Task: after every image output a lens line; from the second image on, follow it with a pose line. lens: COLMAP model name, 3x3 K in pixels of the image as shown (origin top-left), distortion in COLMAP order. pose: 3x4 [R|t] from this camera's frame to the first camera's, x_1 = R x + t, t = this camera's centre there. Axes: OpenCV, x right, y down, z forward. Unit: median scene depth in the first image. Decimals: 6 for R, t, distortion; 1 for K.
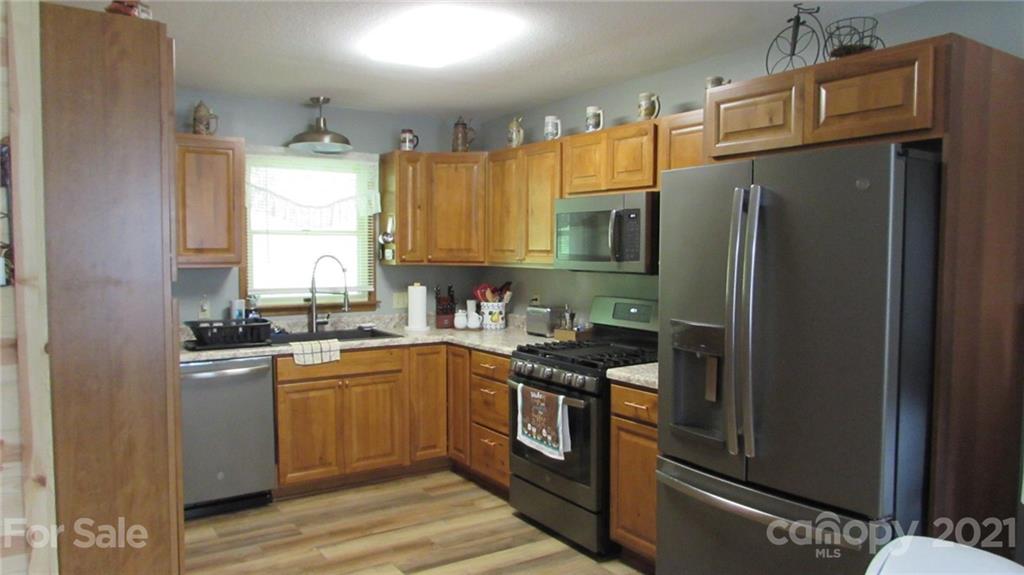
lens RADIAL K [[726.6, 0, 512.0], [0, 726.6, 287.5], [0, 0, 1]] dist [-0.019224, 0.006058]
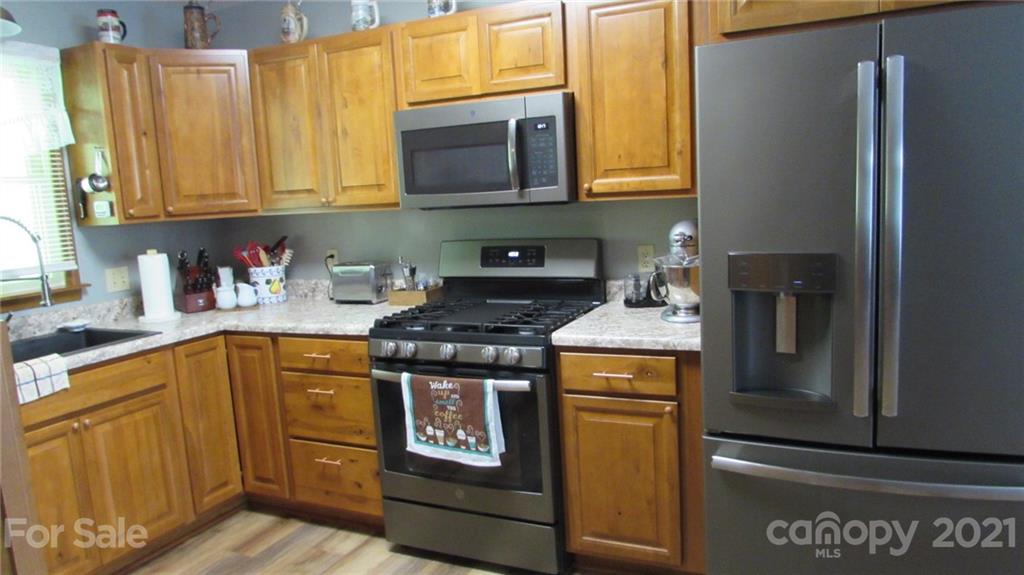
lens RADIAL K [[726.6, 0, 512.0], [0, 726.6, 287.5], [0, 0, 1]] dist [-0.019224, 0.006058]
pose [[0.856776, -0.122887, 0.500832, -0.202929], [0.088242, 0.991804, 0.092399, -0.004396], [-0.508082, -0.034971, 0.860598, 0.291288]]
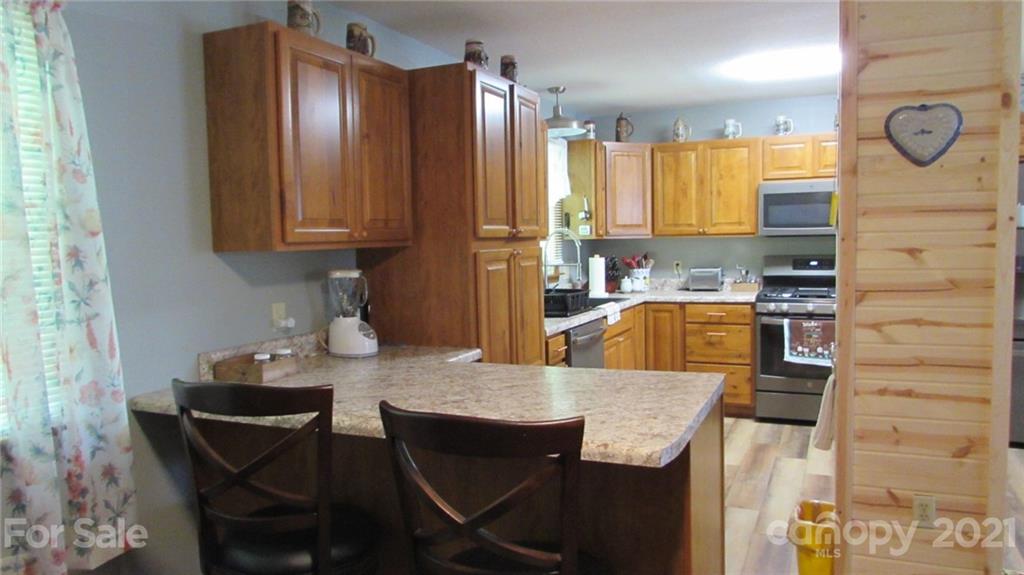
lens RADIAL K [[726.6, 0, 512.0], [0, 726.6, 287.5], [0, 0, 1]] dist [-0.019224, 0.006058]
pose [[0.844089, -0.059895, 0.532848, -0.955619], [0.055000, 0.998171, 0.025073, 0.010044], [-0.533375, 0.008143, 0.845839, 0.108568]]
